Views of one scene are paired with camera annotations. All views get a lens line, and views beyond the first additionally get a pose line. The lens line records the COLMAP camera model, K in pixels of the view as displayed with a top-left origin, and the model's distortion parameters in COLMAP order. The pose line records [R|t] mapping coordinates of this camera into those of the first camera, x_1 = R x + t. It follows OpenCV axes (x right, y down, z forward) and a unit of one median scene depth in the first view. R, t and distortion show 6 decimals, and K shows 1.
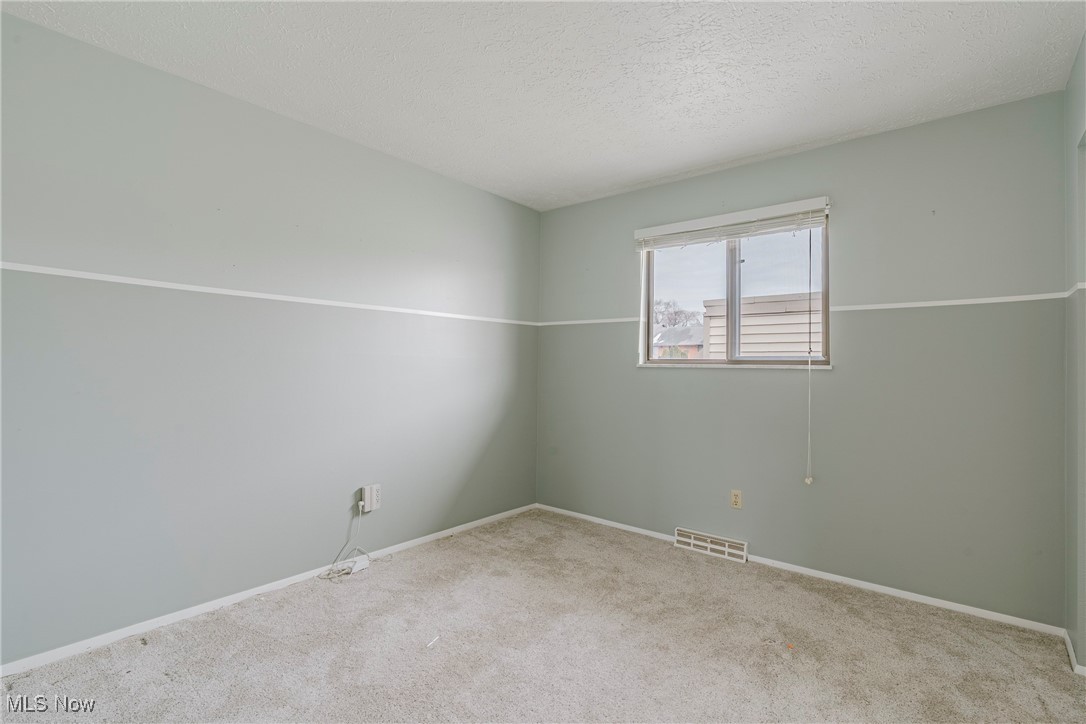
lens RADIAL K [[533.7, 0, 543.0], [0, 533.7, 362.0], [0, 0, 1]] dist [-0.003391, 0.000098]
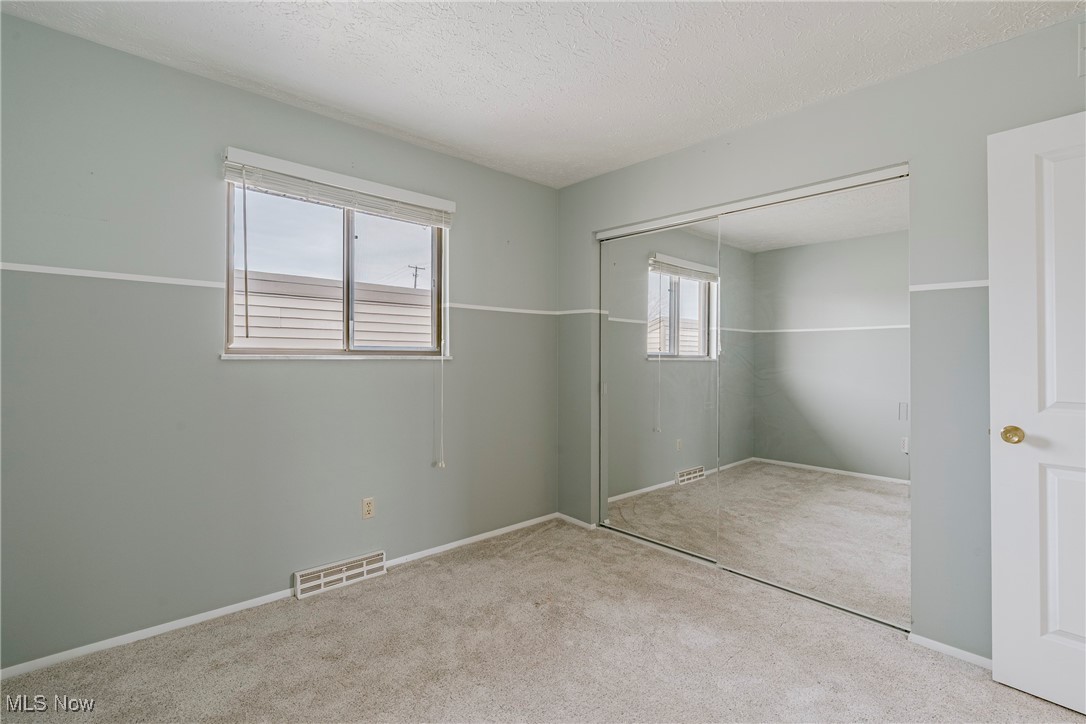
lens RADIAL K [[505.7, 0, 553.3], [0, 505.7, 356.6], [0, 0, 1]] dist [0.000097, -0.000016]
pose [[0.112919, -0.008177, 0.993571, -0.438210], [-0.007862, 0.999927, 0.009123, -0.003206], [-0.993573, -0.008842, 0.112846, 0.608237]]
